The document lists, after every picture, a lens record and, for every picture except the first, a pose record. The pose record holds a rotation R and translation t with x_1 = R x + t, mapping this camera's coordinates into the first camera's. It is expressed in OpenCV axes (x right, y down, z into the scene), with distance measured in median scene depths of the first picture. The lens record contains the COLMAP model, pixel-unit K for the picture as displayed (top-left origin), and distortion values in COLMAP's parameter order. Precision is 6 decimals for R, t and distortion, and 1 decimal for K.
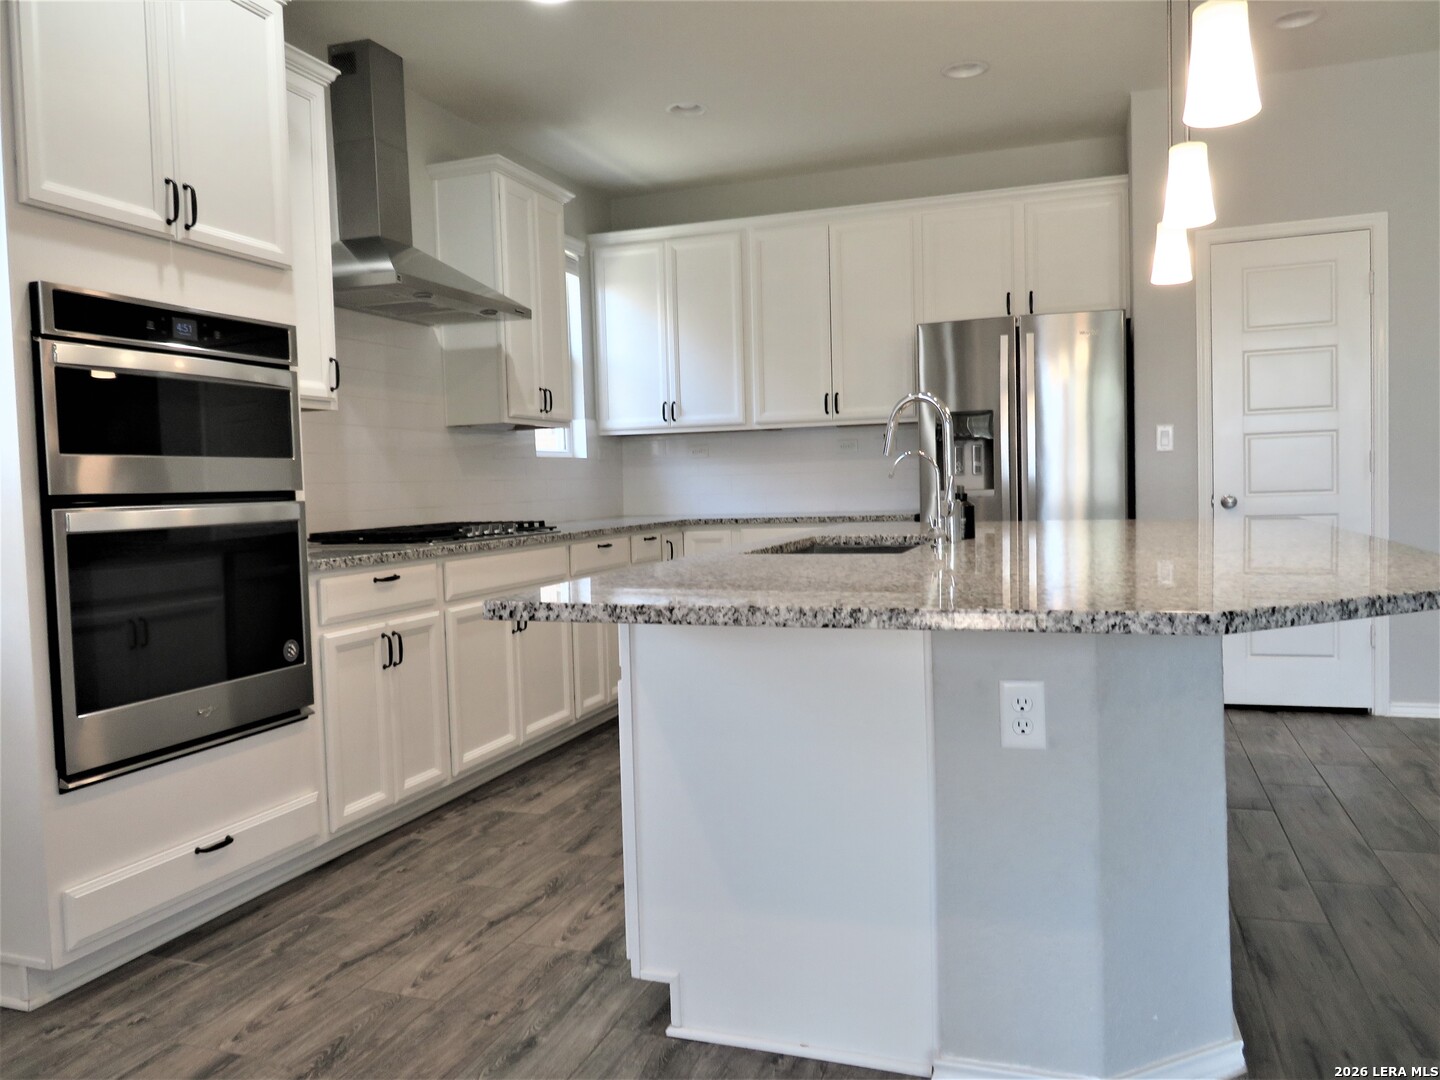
lens RADIAL K [[1085.7, 0, 717.6], [0, 1085.7, 538.7], [0, 0, 1]] dist [-0.008573, 0.000615]
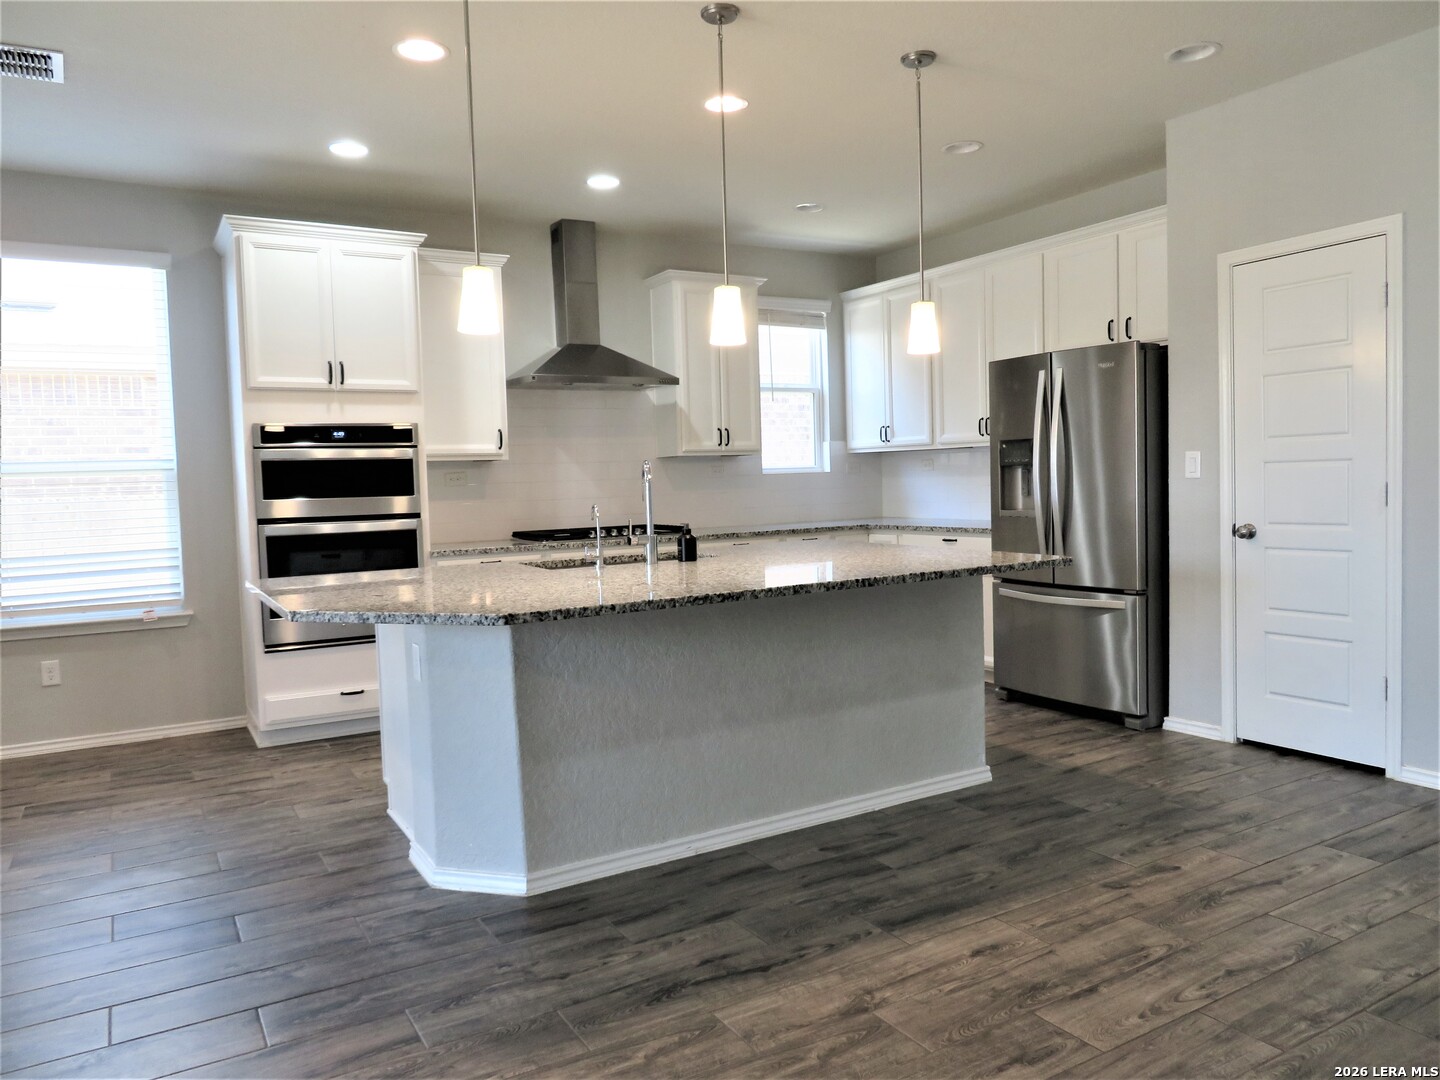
lens RADIAL K [[1025.6, 0, 721.7], [0, 1025.6, 539.9], [0, 0, 1]] dist [-0.008822, 0.001867]
pose [[0.765451, 0.047172, -0.641763, 0.700355], [-0.026330, 0.998770, 0.042008, -0.052803], [0.642956, -0.015257, 0.765751, -0.000528]]
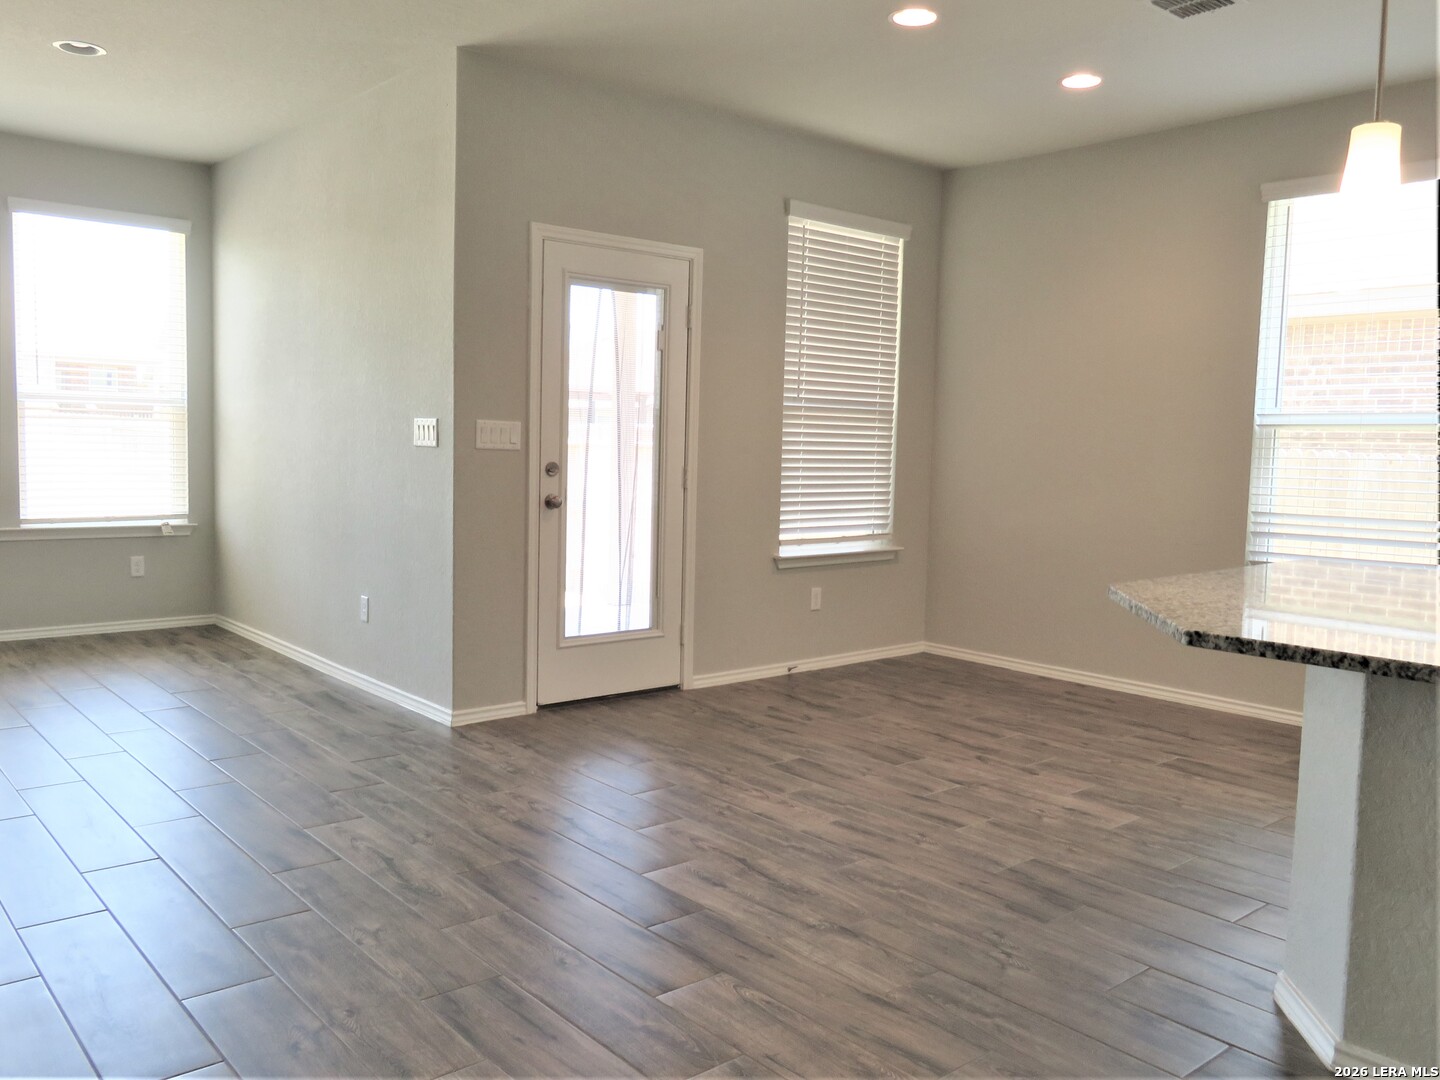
lens RADIAL K [[1166.9, 0, 718.3], [0, 1166.9, 547.2], [0, 0, 1]] dist [-0.011976, 0.005761]
pose [[-0.504030, 0.098241, -0.858080, 0.730120], [-0.052334, 0.988210, 0.143880, -0.072620], [0.862099, 0.117427, -0.492947, 0.405850]]
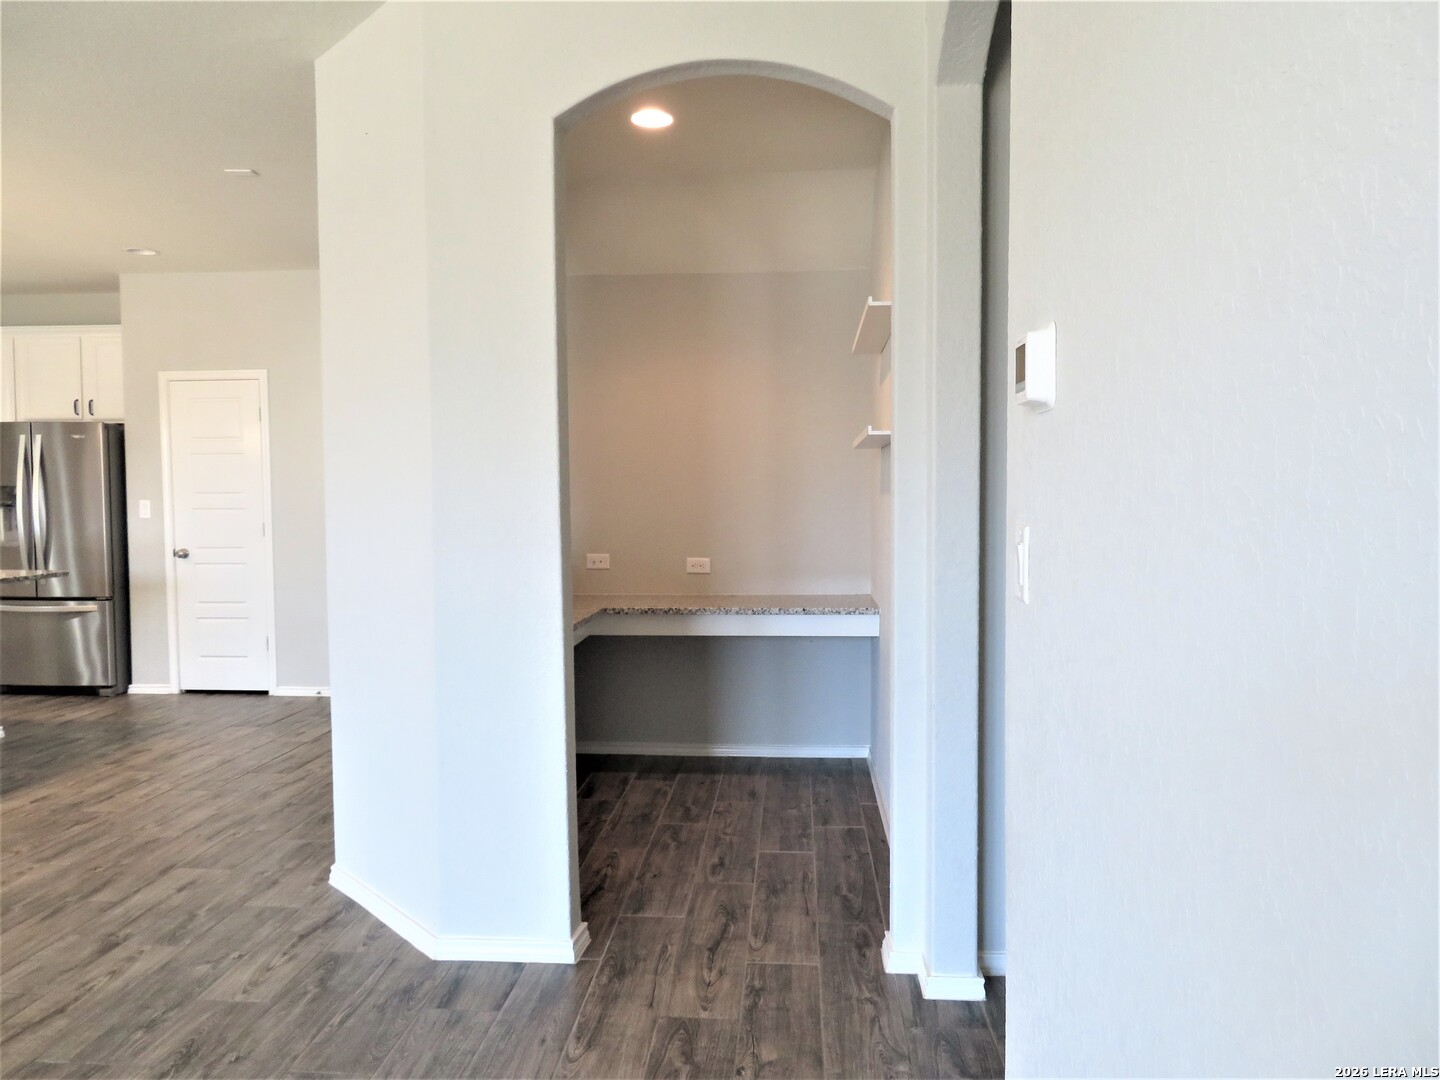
lens RADIAL K [[1025.6, 0, 720.5], [0, 1025.6, 544.8], [0, 0, 1]] dist [-0.008822, 0.001867]
pose [[0.964960, 0.015007, 0.261966, 0.817801], [-0.013579, 0.999881, -0.007259, -0.045839], [-0.262044, 0.003447, 0.965050, -0.553968]]
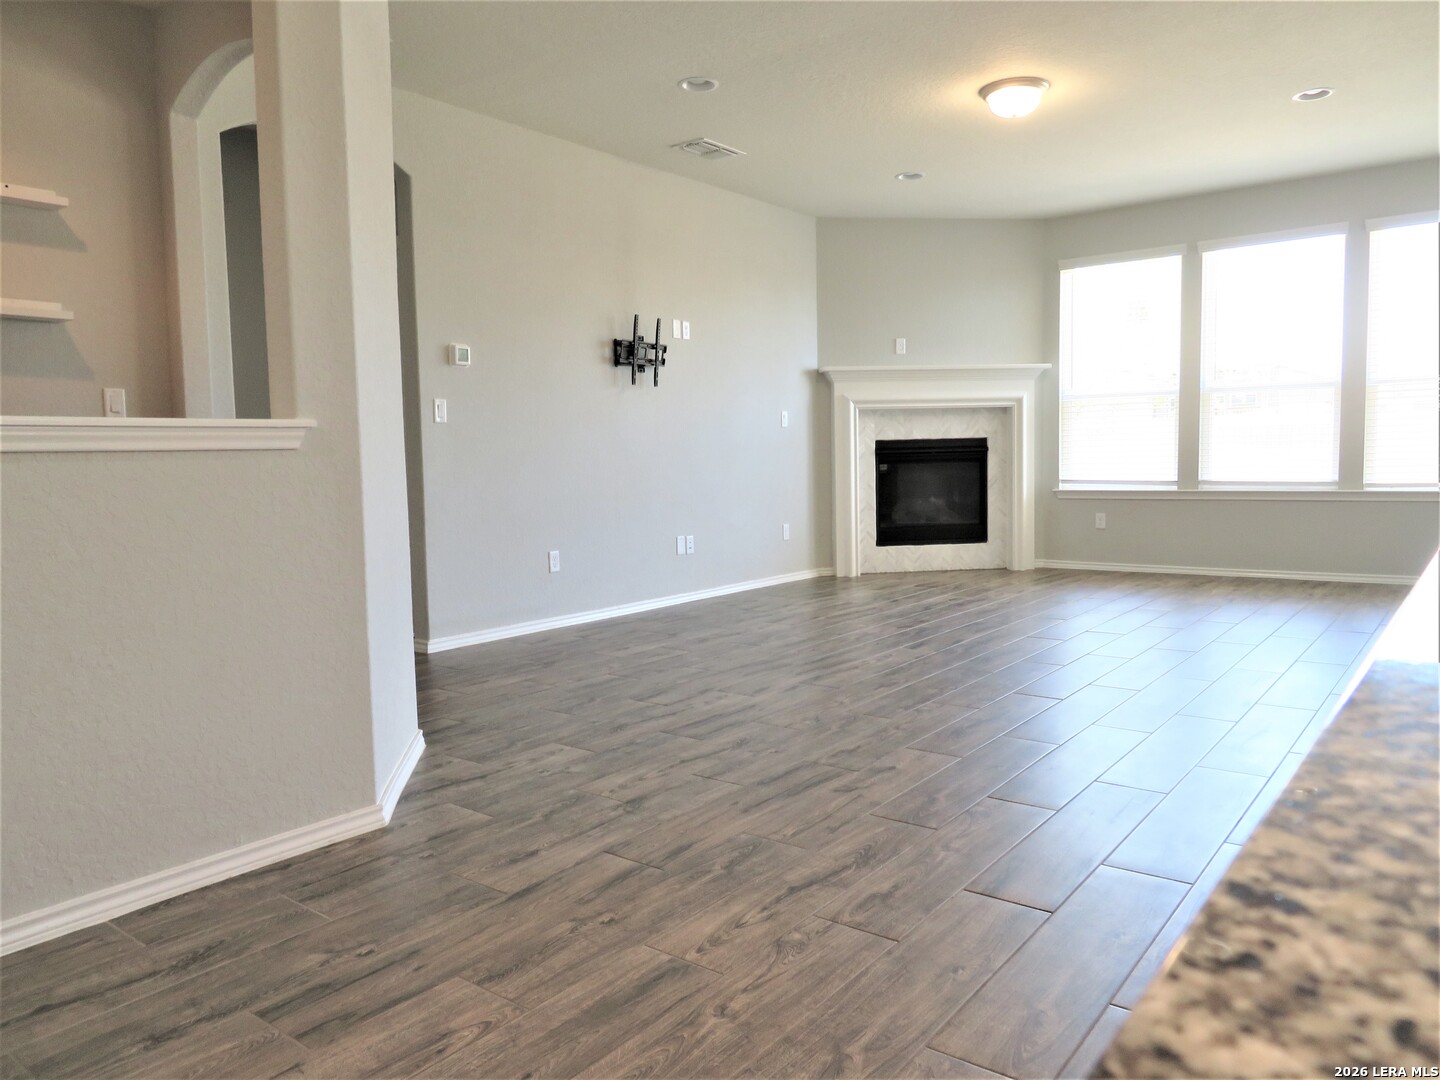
lens RADIAL K [[1025.6, 0, 720.4], [0, 1025.6, 535.2], [0, 0, 1]] dist [-0.008822, 0.001867]
pose [[-0.948660, 0.024089, 0.315379, 0.376647], [0.064831, 0.990735, 0.119339, -0.024383], [-0.309582, 0.133658, -0.941432, 0.695980]]
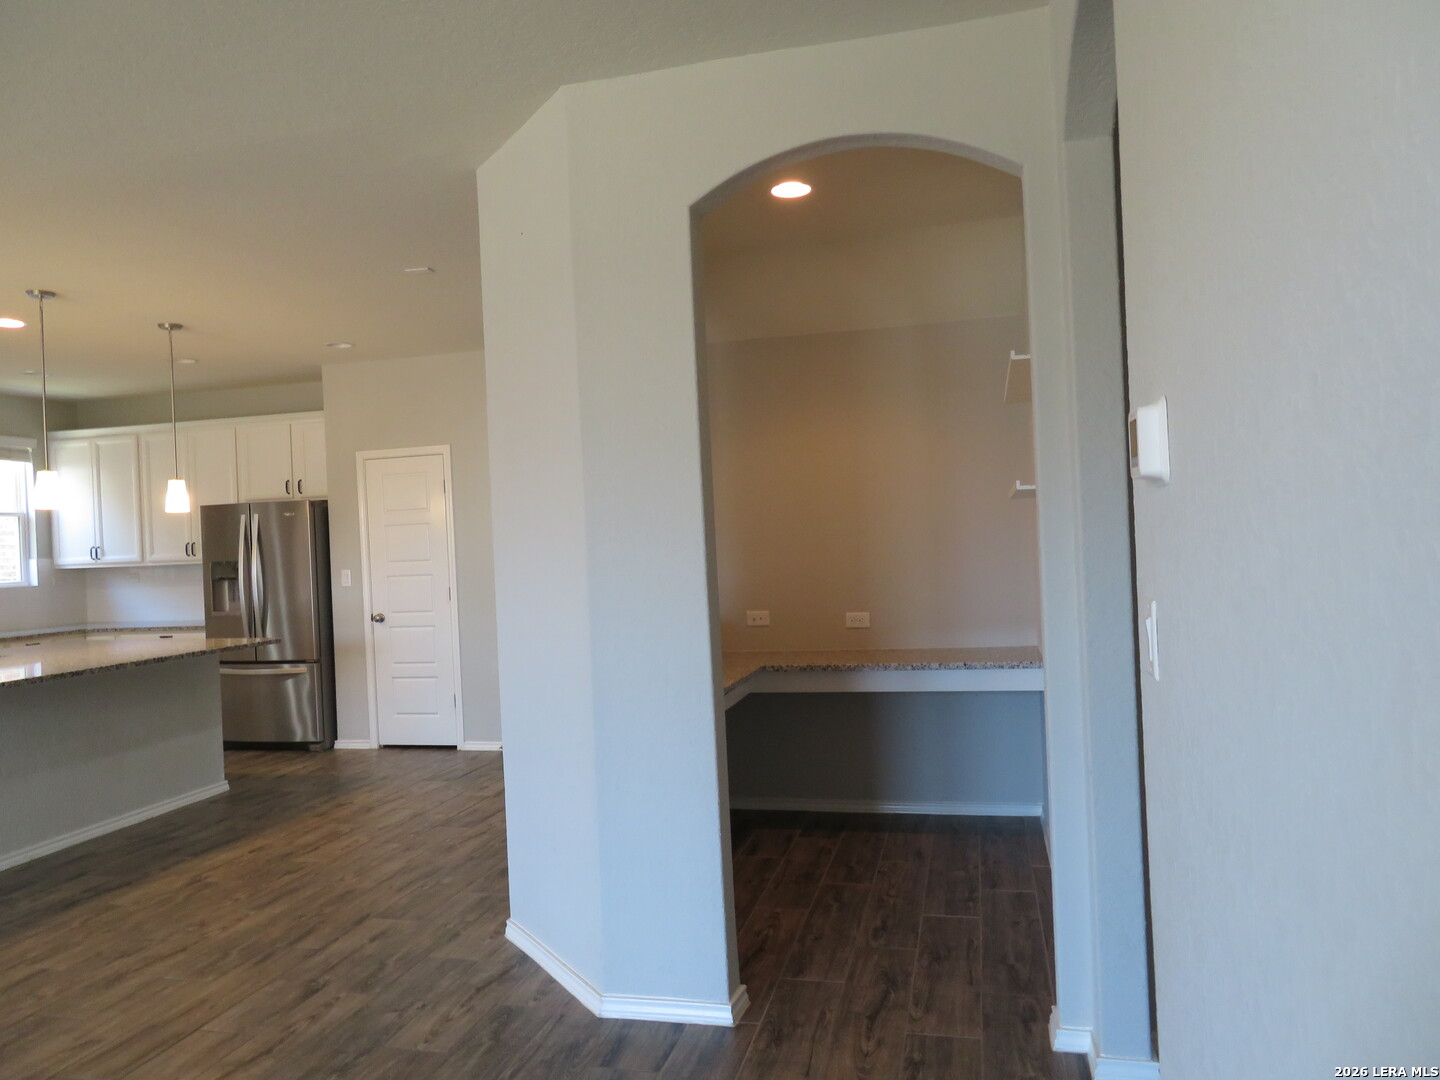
lens RADIAL K [[1025.6, 0, 718.9], [0, 1025.6, 547.8], [0, 0, 1]] dist [-0.008822, 0.001867]
pose [[0.995562, -0.009133, 0.093667, 0.833990], [0.013663, 0.998762, -0.047831, -0.058685], [-0.093114, 0.048899, 0.994454, -0.568558]]
